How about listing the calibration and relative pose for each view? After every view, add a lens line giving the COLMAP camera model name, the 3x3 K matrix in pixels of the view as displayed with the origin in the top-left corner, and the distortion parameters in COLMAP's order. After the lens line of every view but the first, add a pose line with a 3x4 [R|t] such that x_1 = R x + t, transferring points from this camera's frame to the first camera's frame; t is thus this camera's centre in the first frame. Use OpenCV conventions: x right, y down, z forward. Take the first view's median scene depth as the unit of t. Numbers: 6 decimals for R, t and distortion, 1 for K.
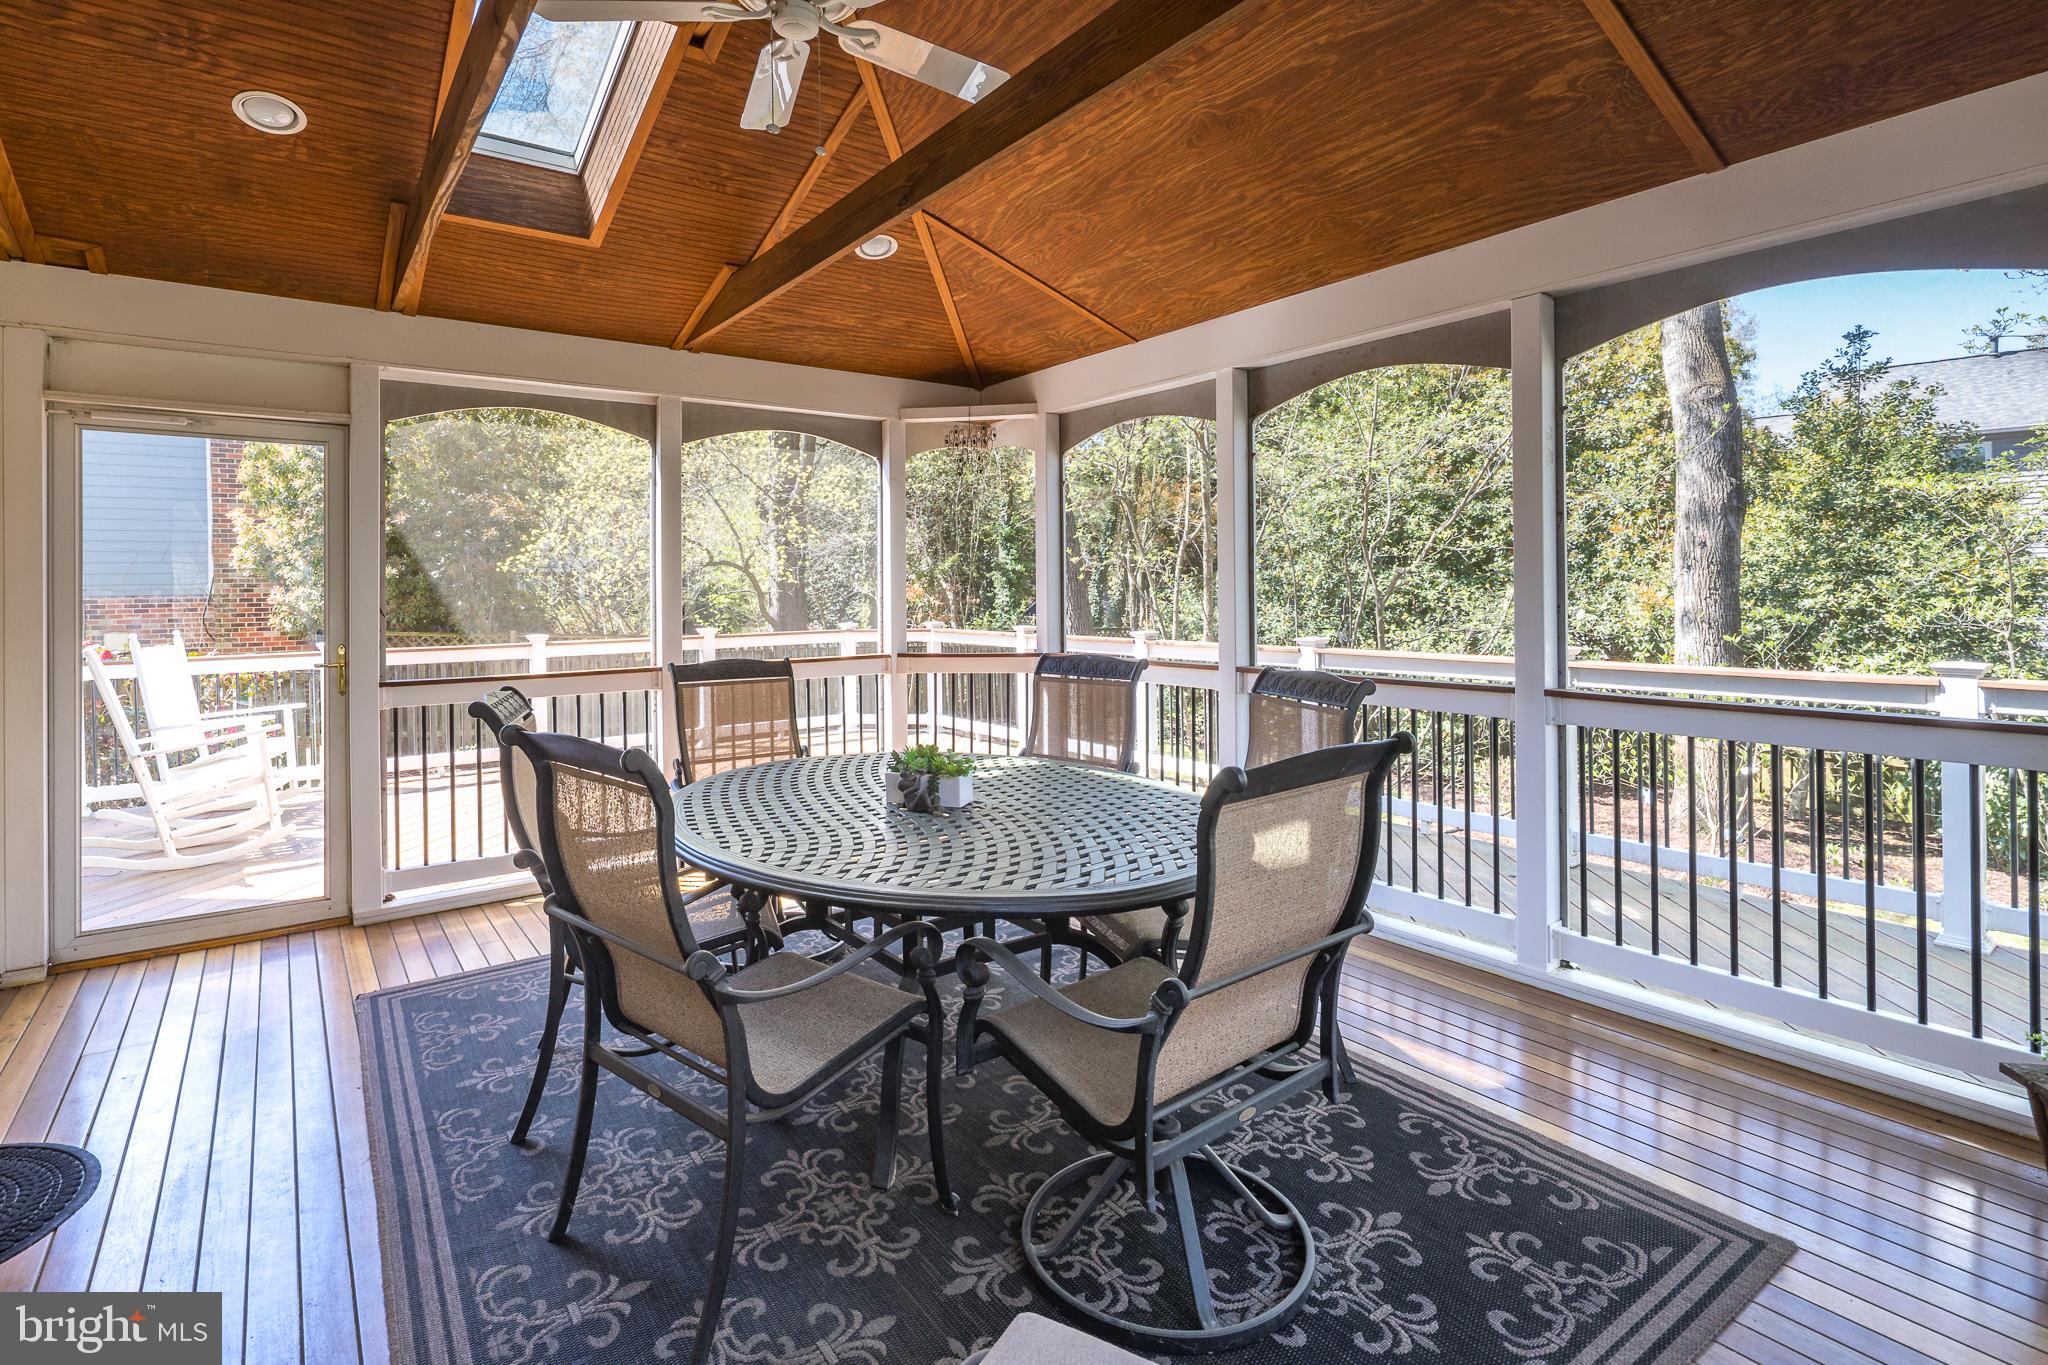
lens RADIAL K [[1045.2, 0, 1041.6], [0, 1045.2, 585.1], [0, 0, 1]] dist [0.005667, -0.001805]
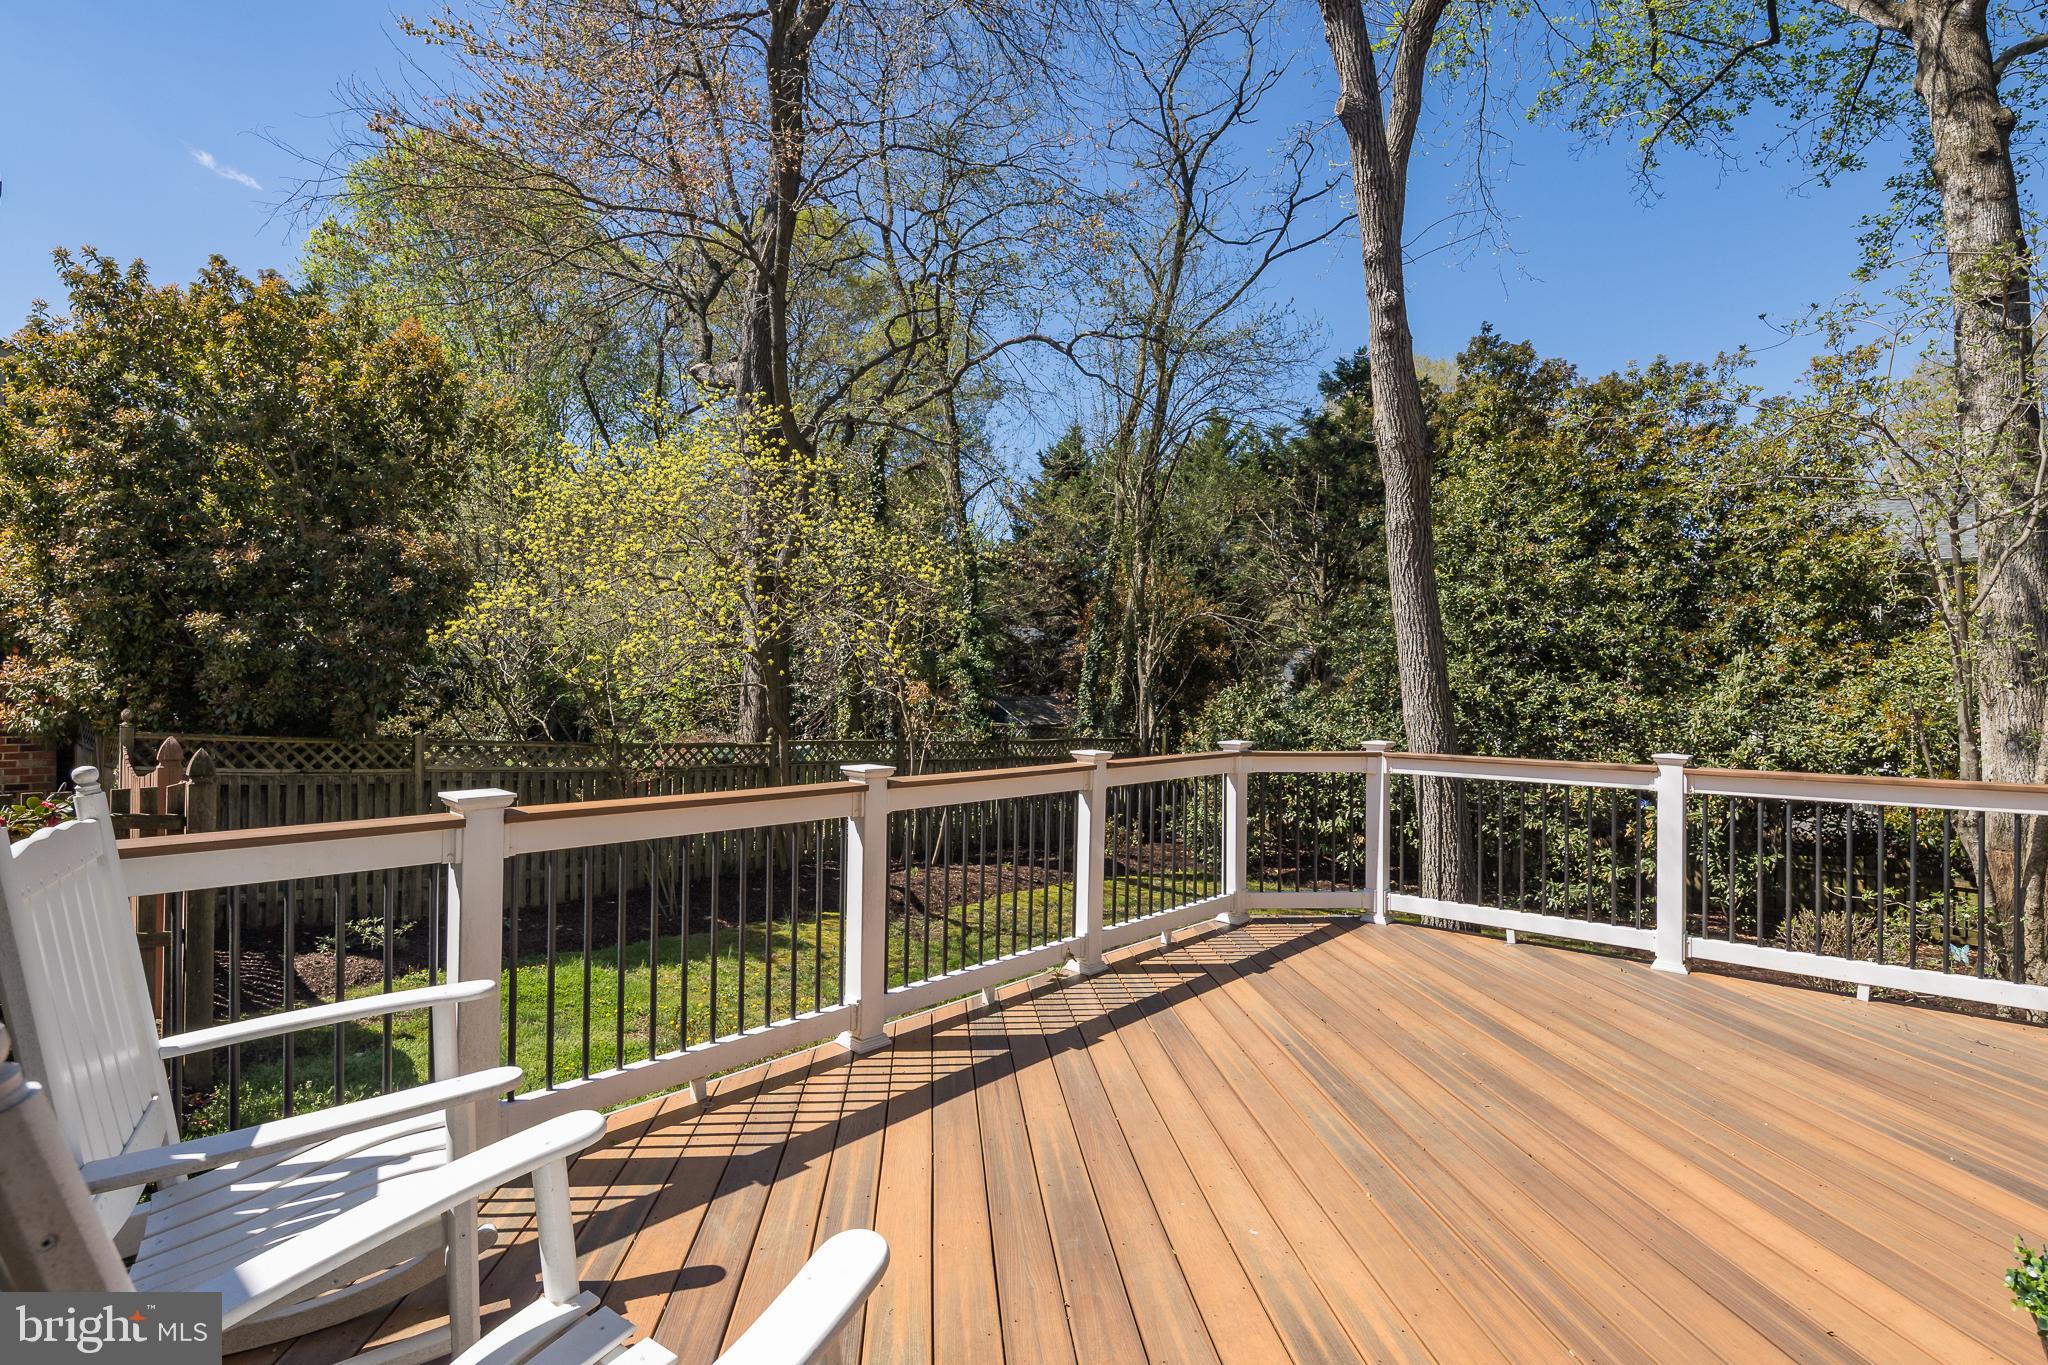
lens RADIAL K [[1045.2, 0, 1031.4], [0, 1045.2, 680.4], [0, 0, 1]] dist [0.005667, -0.001805]
pose [[0.979032, 0.025092, 0.202155, -0.275879], [-0.023134, 0.999660, -0.012041, 0.008524], [-0.202388, 0.007112, 0.979280, 0.287594]]
